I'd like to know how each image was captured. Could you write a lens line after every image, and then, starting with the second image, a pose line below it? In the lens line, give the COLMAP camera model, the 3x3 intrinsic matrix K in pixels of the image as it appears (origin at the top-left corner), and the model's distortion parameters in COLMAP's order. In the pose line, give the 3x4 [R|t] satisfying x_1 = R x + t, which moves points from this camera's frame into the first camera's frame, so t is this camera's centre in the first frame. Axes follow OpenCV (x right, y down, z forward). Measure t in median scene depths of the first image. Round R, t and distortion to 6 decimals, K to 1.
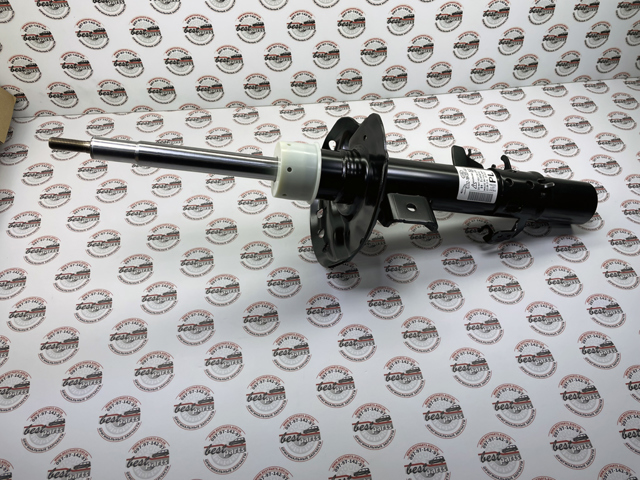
lens RADIAL K [[483.2, 0, 320.0], [0, 483.2, 240.0], [0, 0, 1]] dist [0.078540, -0.106858]
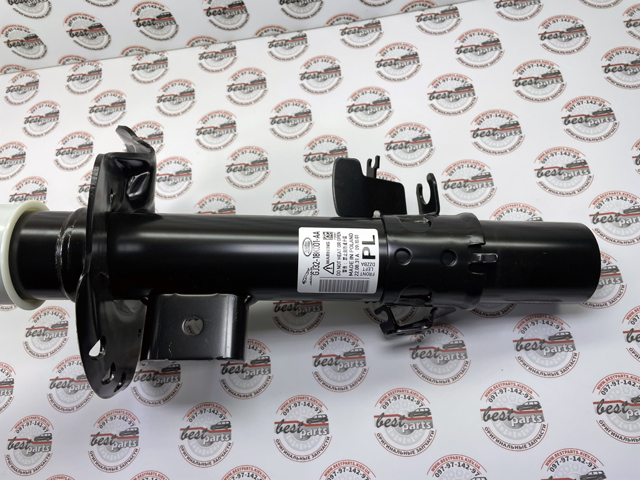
lens RADIAL K [[483.2, 0, 320.0], [0, 483.2, 240.0], [0, 0, 1]] dist [0.078540, -0.106858]
pose [[0.979897, 0.014646, -0.198967, 0.386358], [0.039103, 0.963859, 0.263529, -0.264470], [0.195635, -0.266011, 0.943909, 0.476267]]
